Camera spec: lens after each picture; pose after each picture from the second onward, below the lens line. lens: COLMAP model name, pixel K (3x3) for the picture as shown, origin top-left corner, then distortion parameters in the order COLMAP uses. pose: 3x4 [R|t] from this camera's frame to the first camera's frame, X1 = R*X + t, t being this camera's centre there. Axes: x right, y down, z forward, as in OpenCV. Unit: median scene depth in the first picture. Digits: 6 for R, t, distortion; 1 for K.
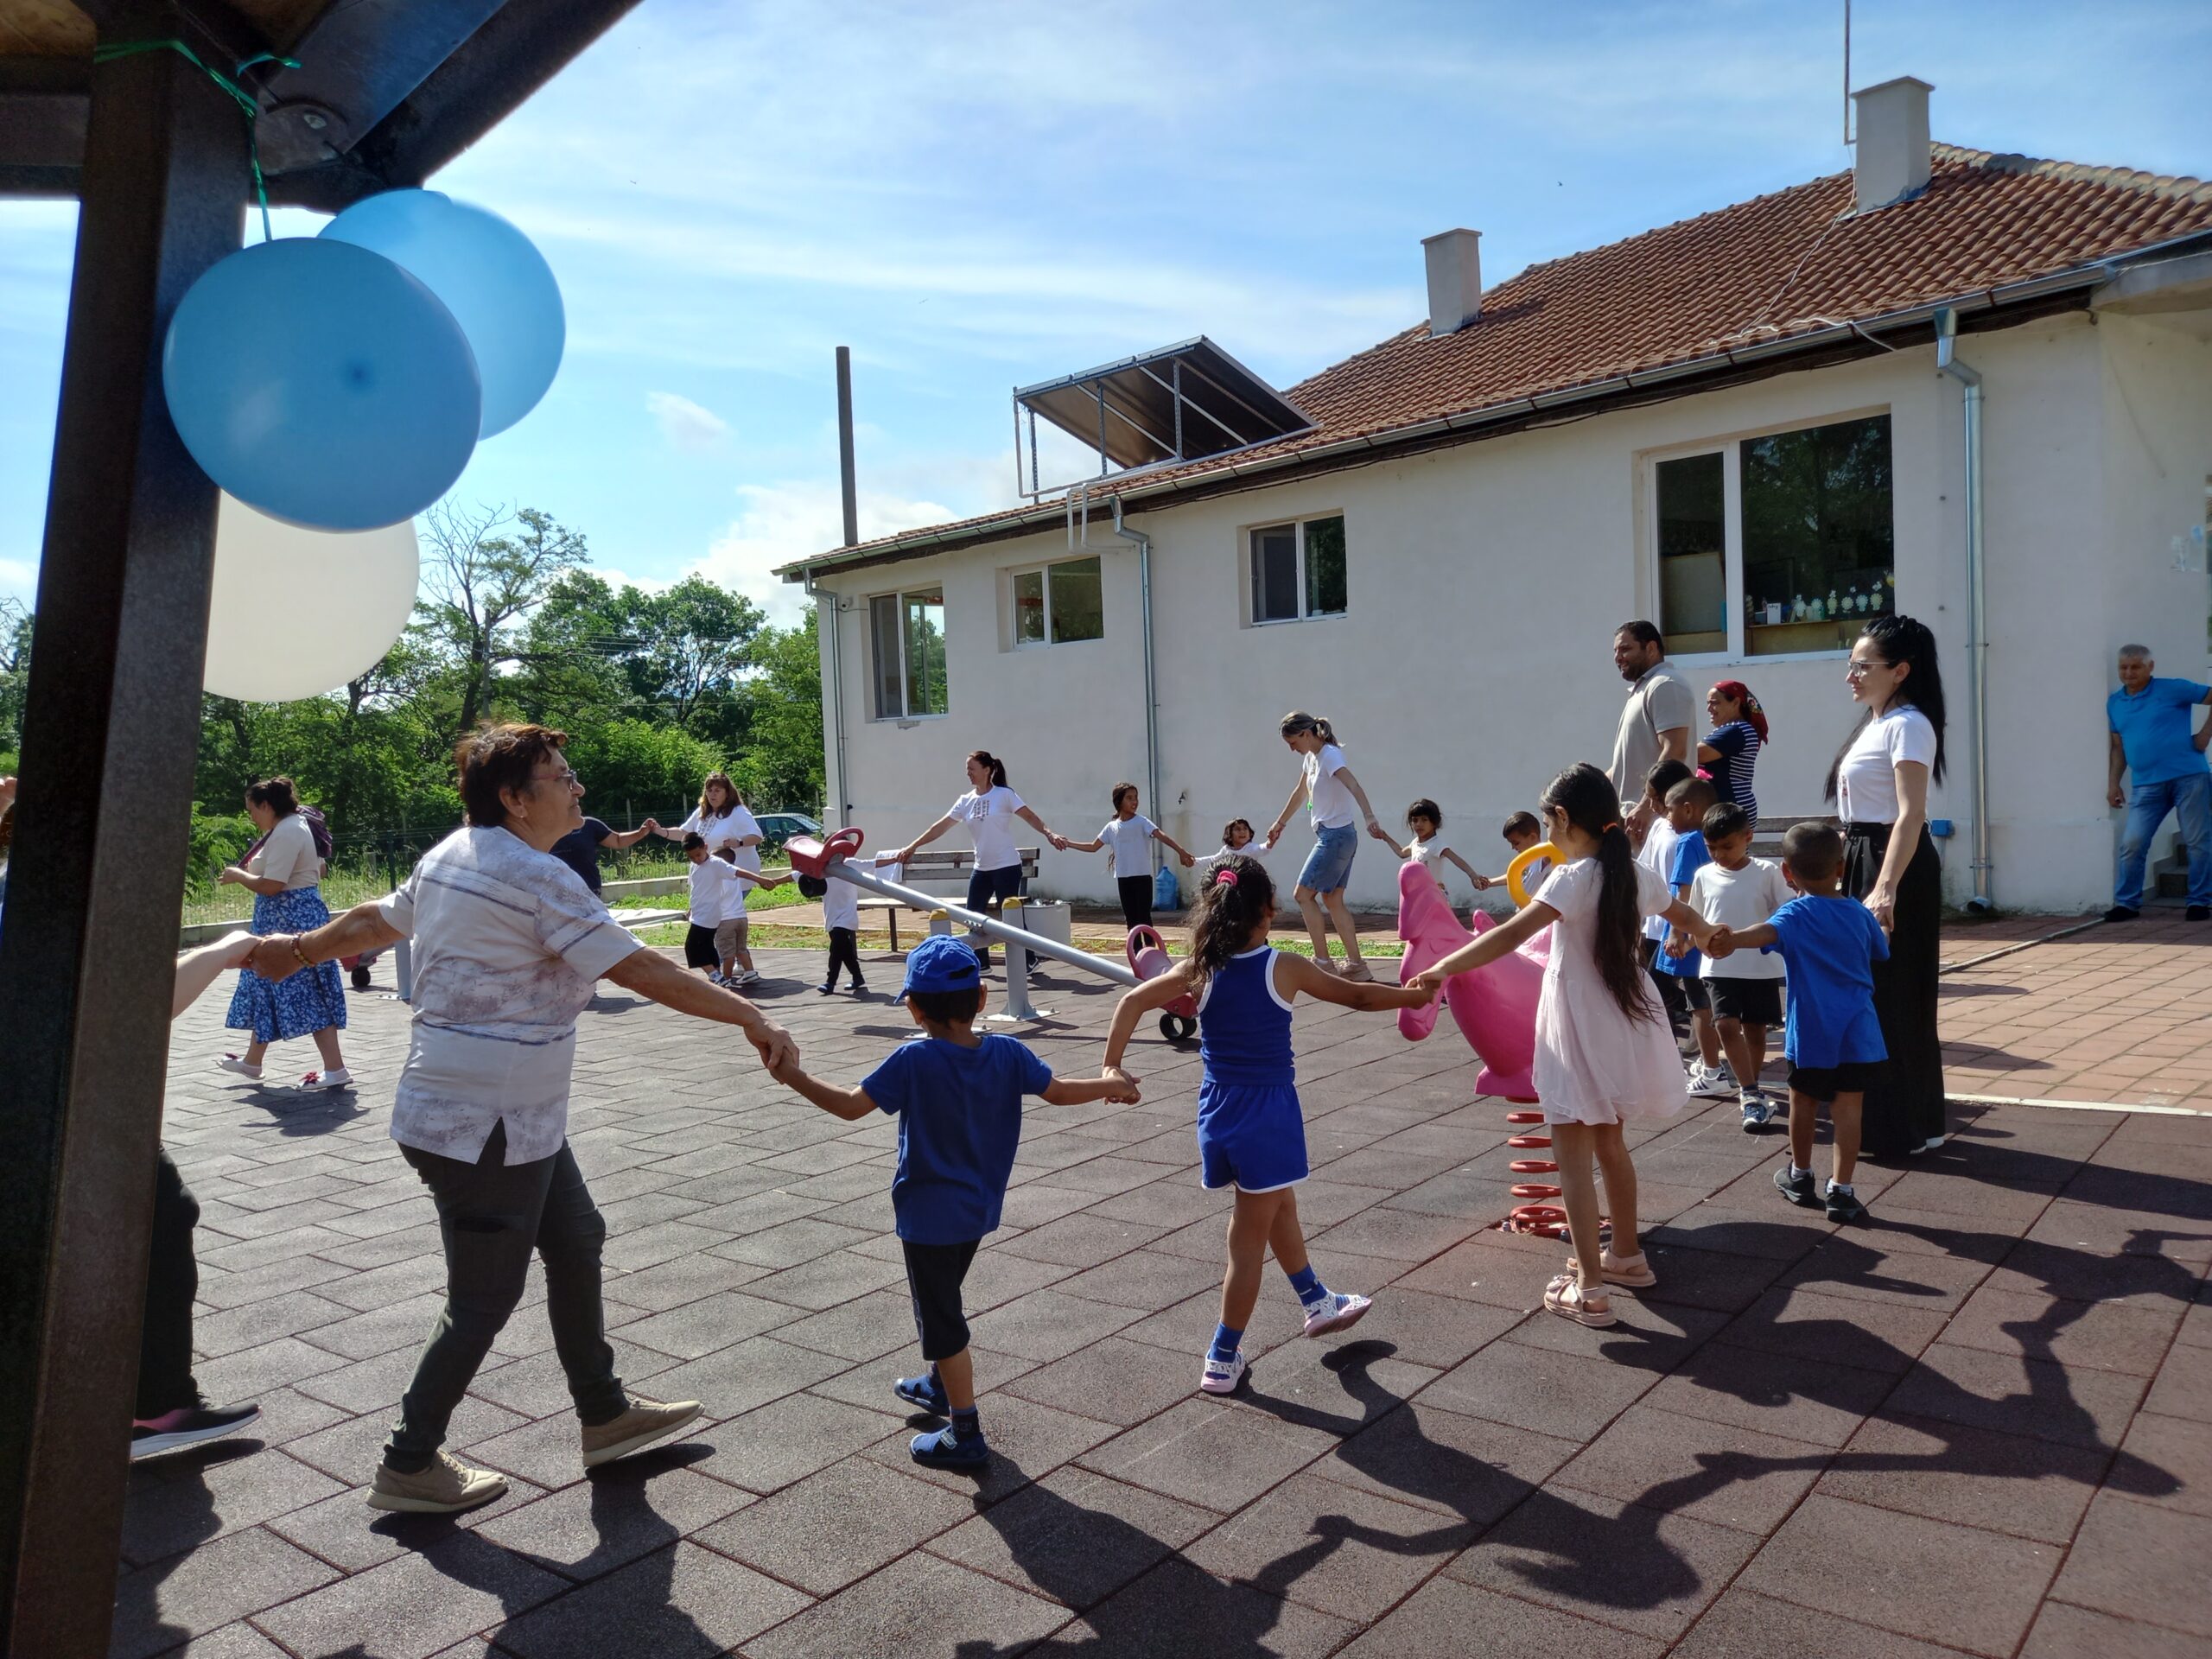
lens RADIAL K [[1599.8, 0, 1105.0], [0, 1599.8, 834.1], [0, 0, 1]] dist [0.024716, -0.004718]
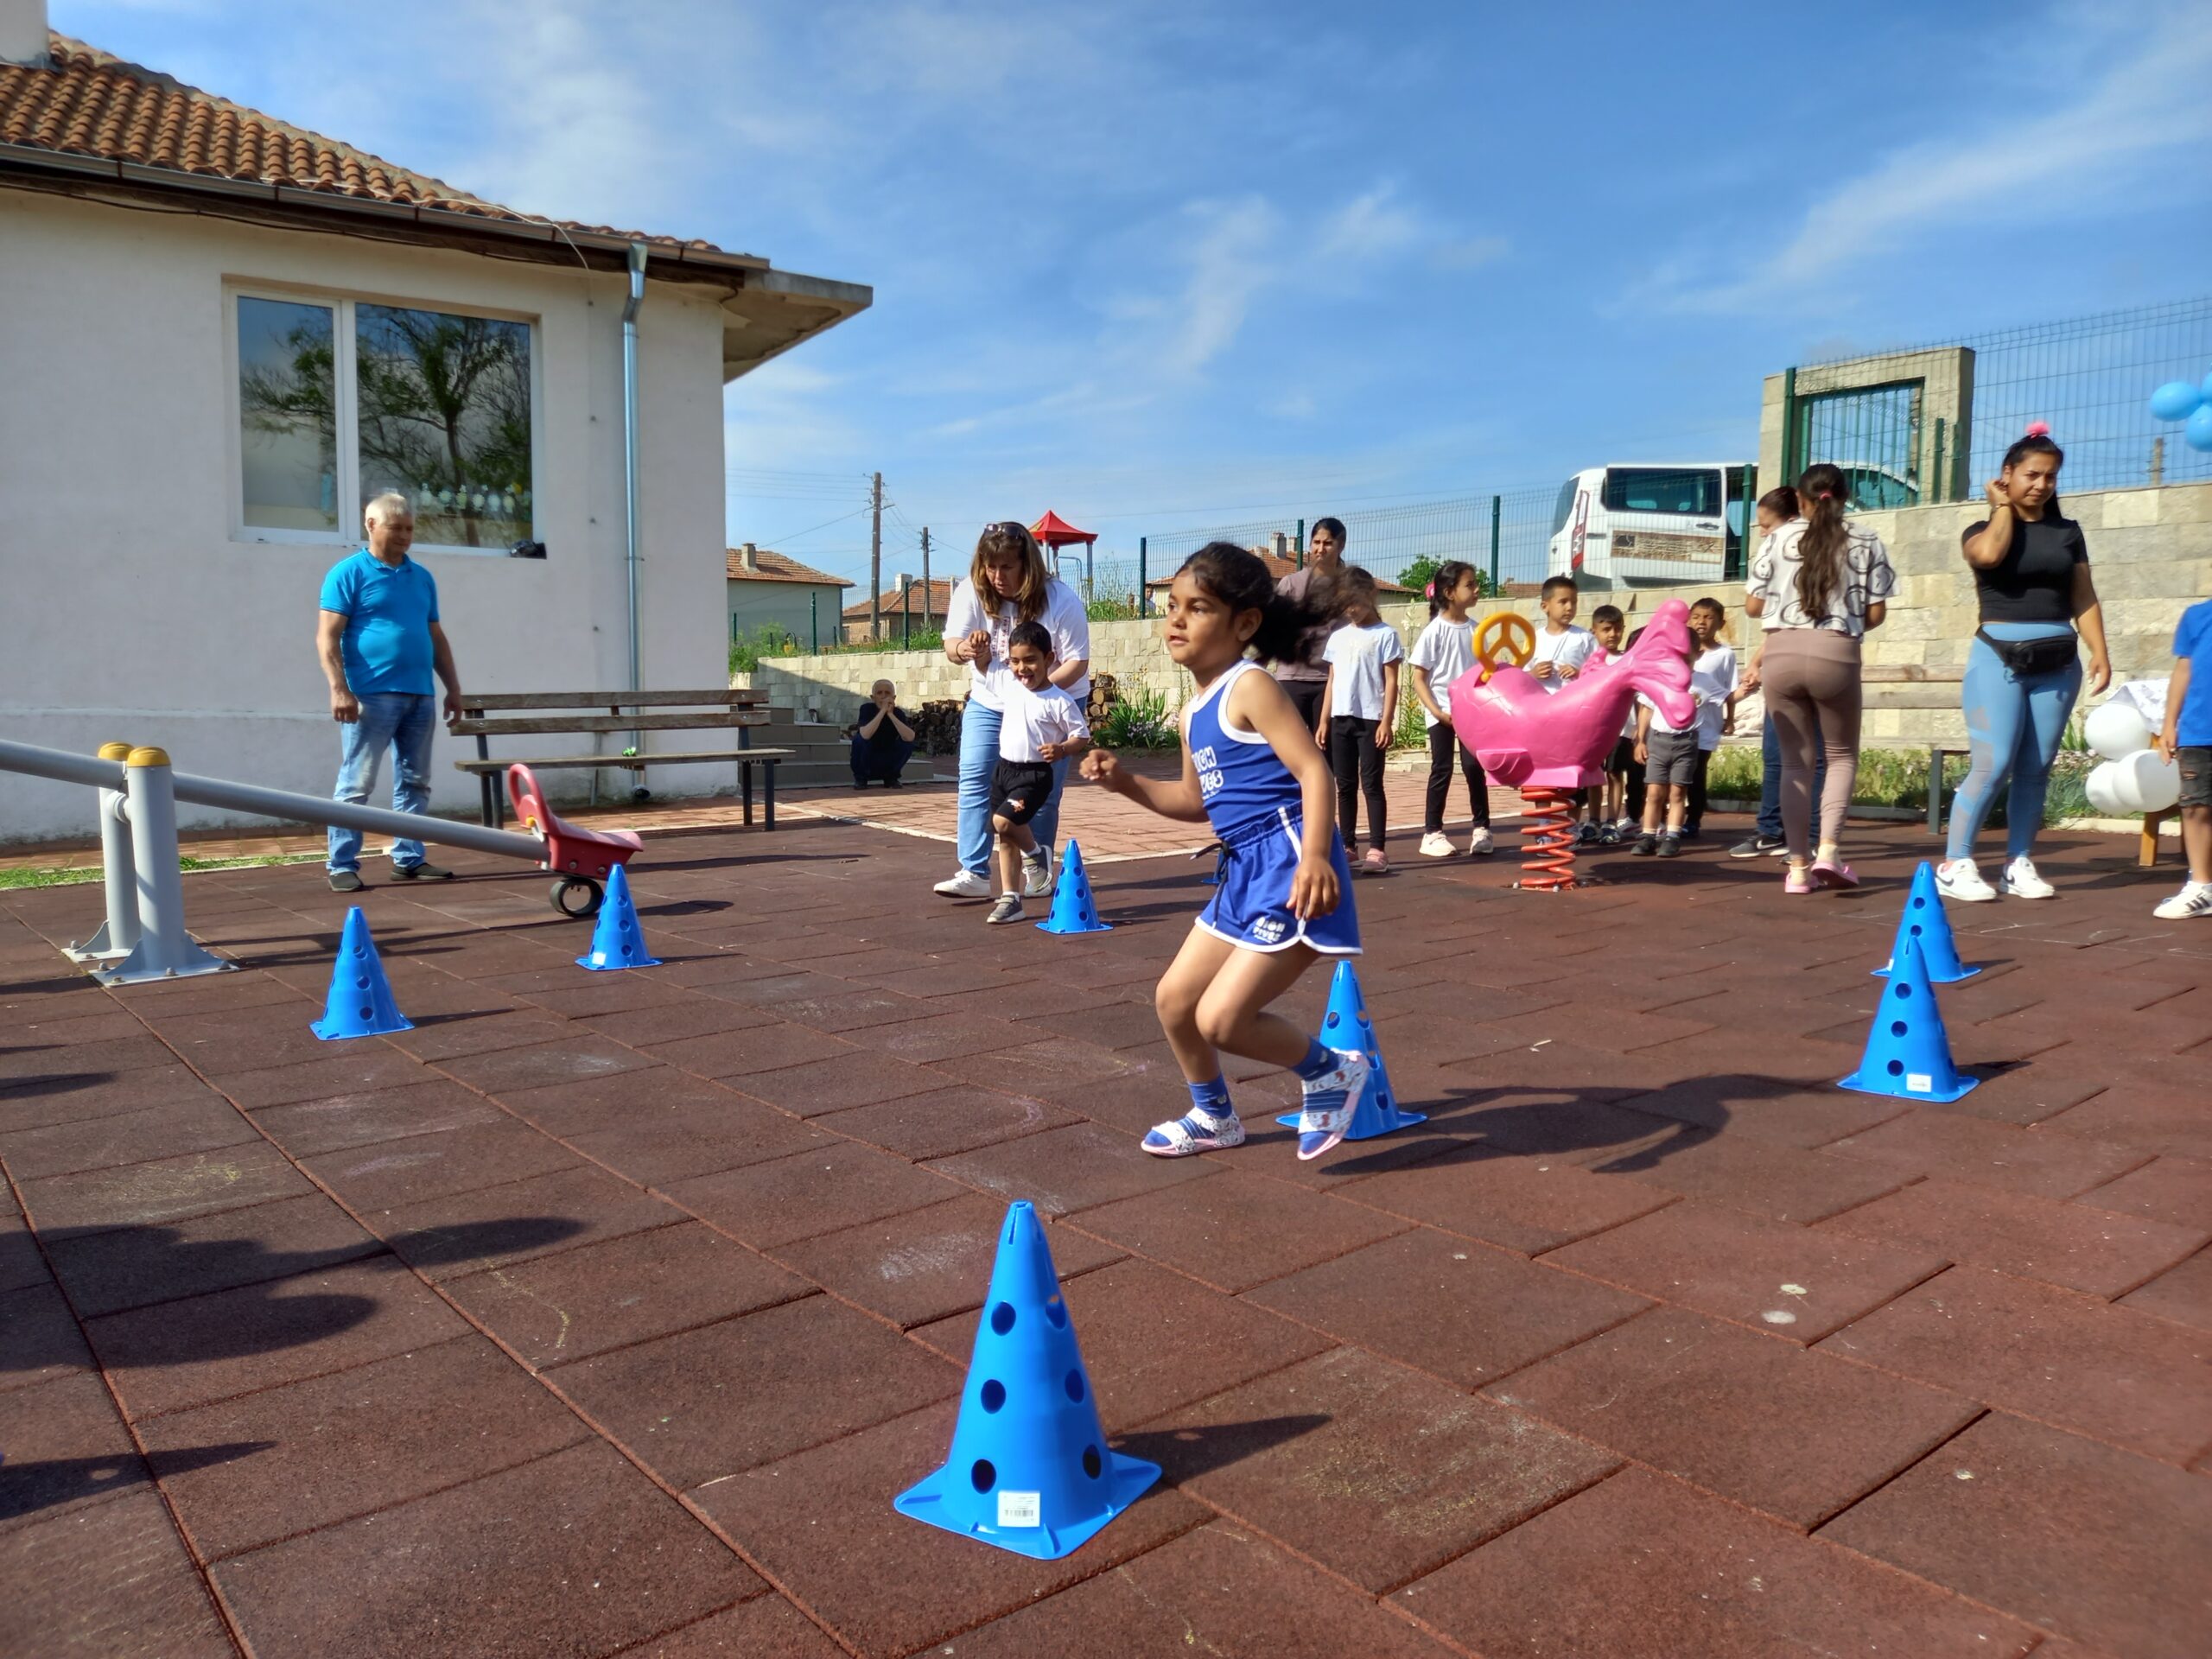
lens RADIAL K [[1614.0, 0, 1096.7], [0, 1614.0, 829.4], [0, 0, 1]] dist [0.067214, -0.080398]
pose [[0.180280, -0.019123, 0.983429, -0.091920], [0.044470, 0.998947, 0.011273, 0.012894], [-0.982610, 0.041701, 0.180941, 0.088346]]
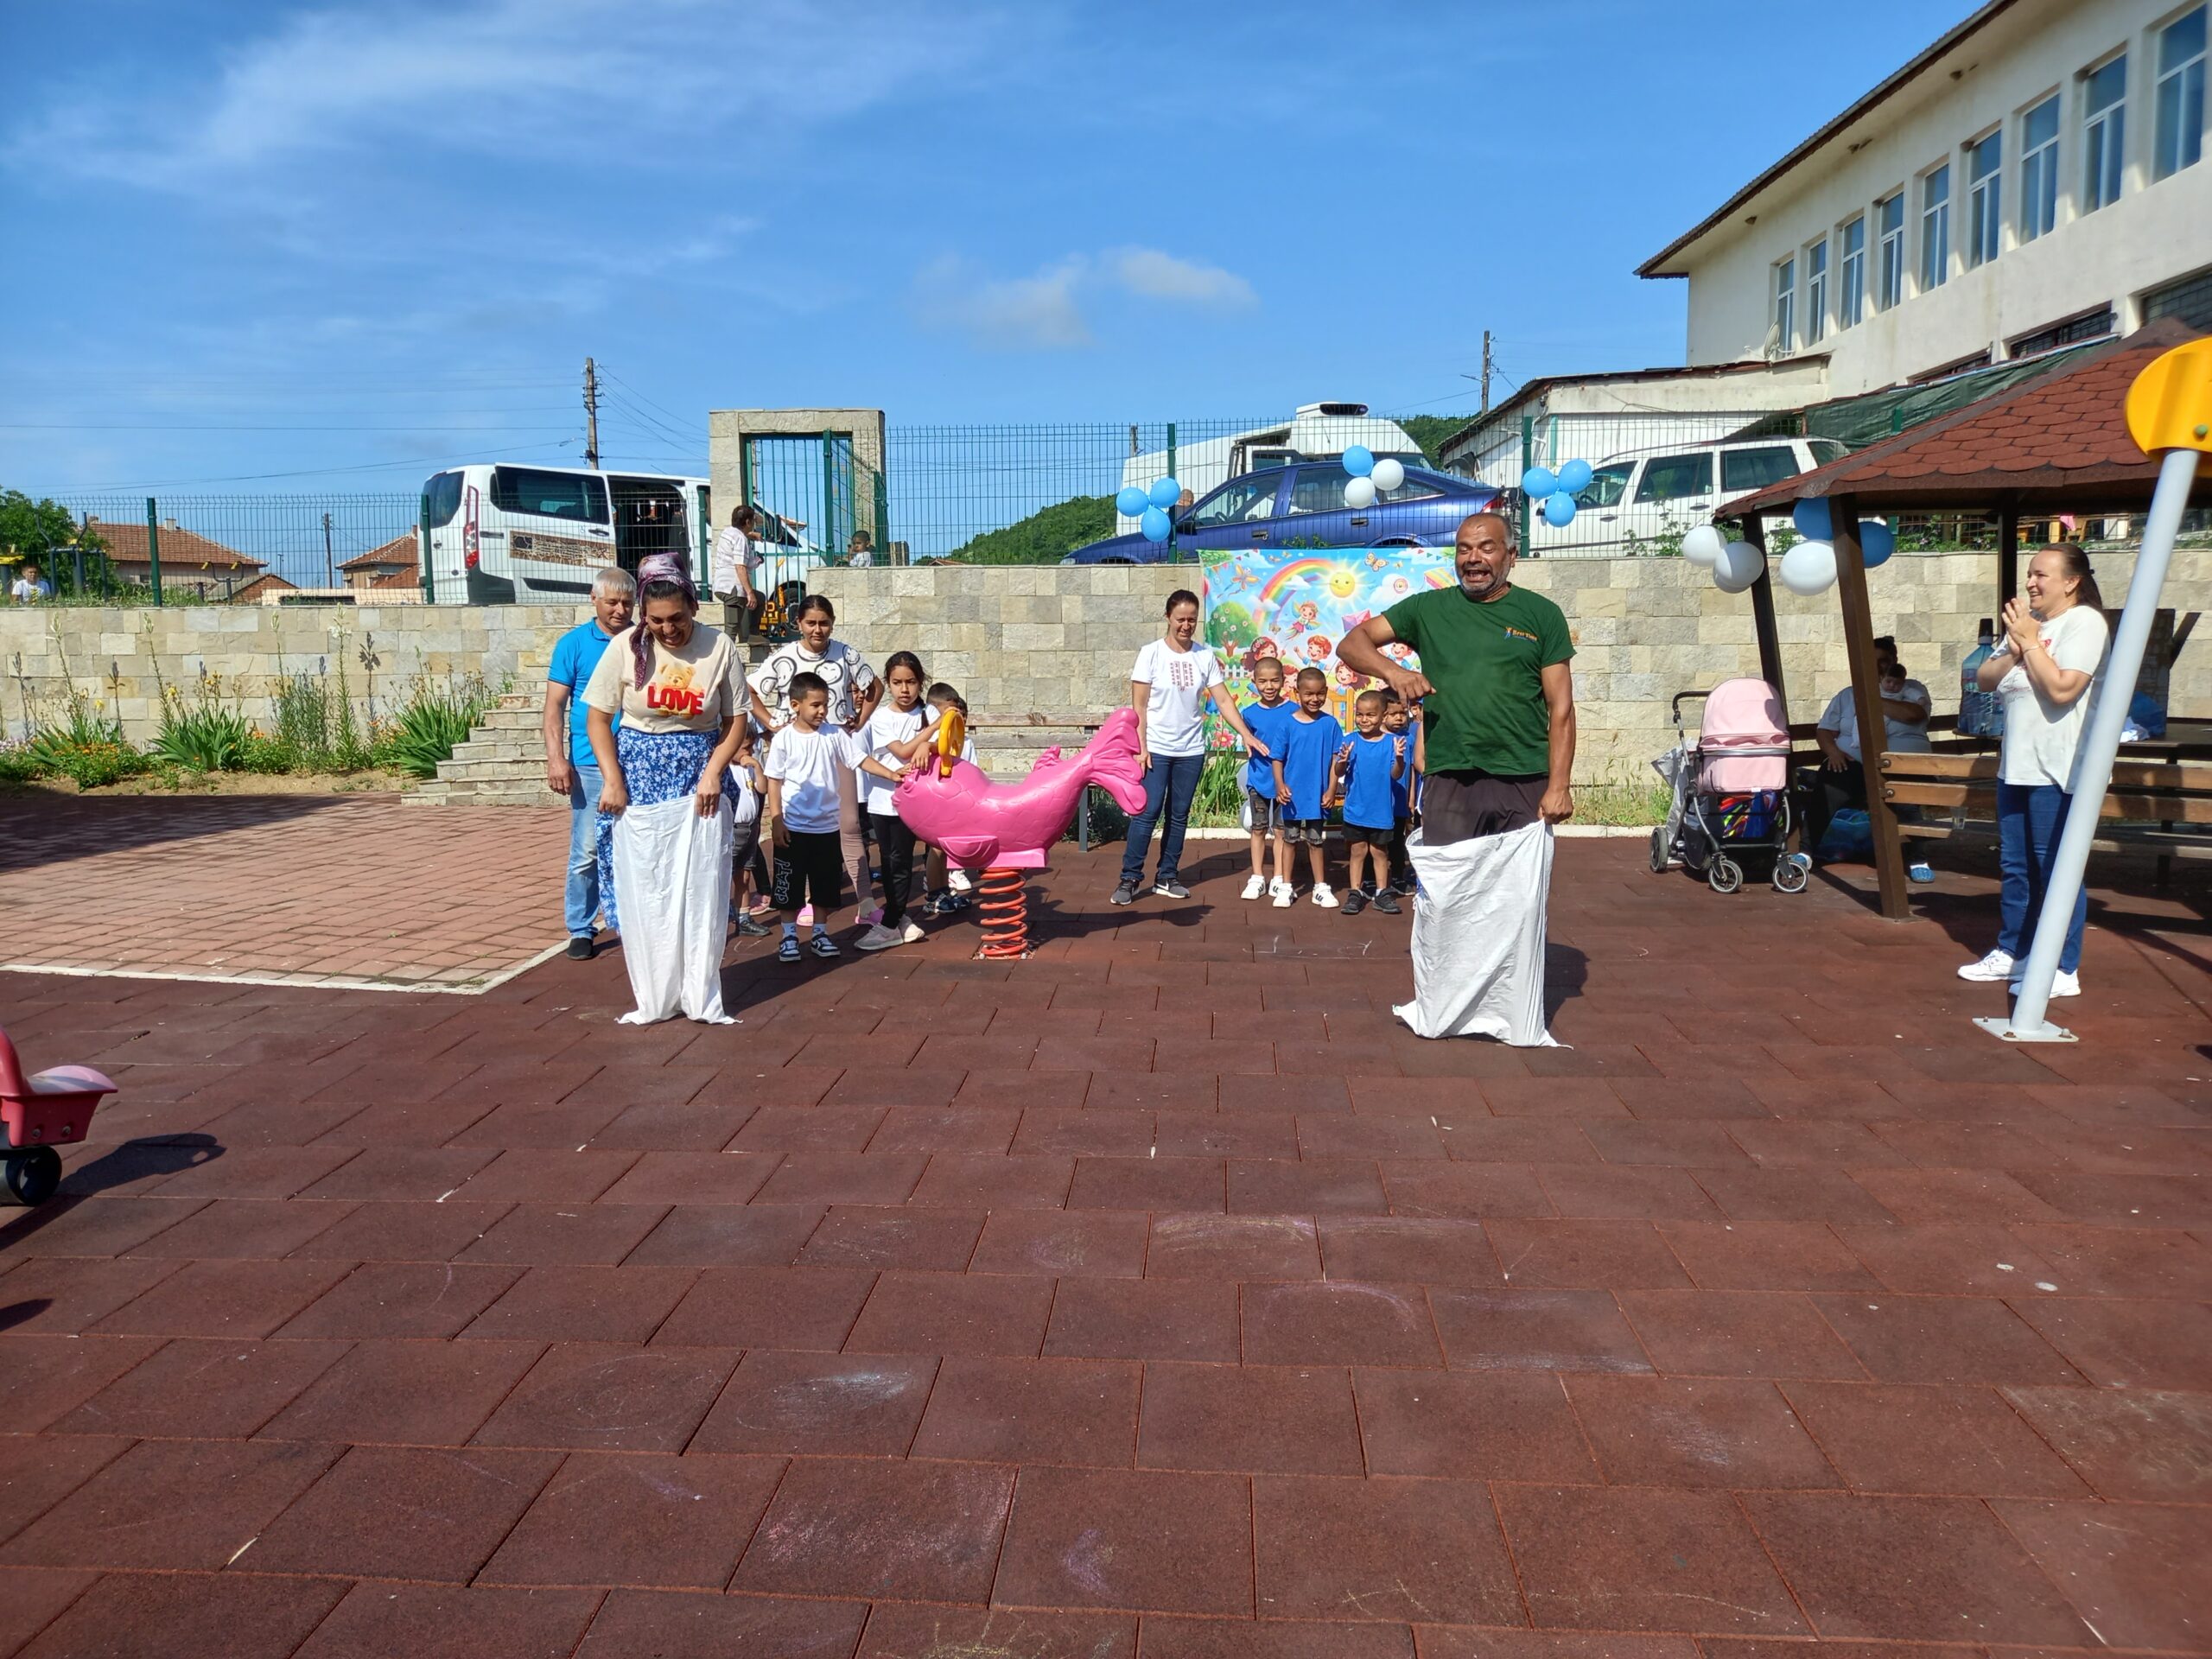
lens RADIAL K [[1614.0, 0, 1096.7], [0, 1614.0, 829.4], [0, 0, 1]] dist [0.067214, -0.080398]
pose [[-0.592764, -0.029386, 0.804840, -0.081616], [0.087299, 0.991102, 0.100482, -0.001732], [-0.800631, 0.129823, -0.584924, 0.143449]]
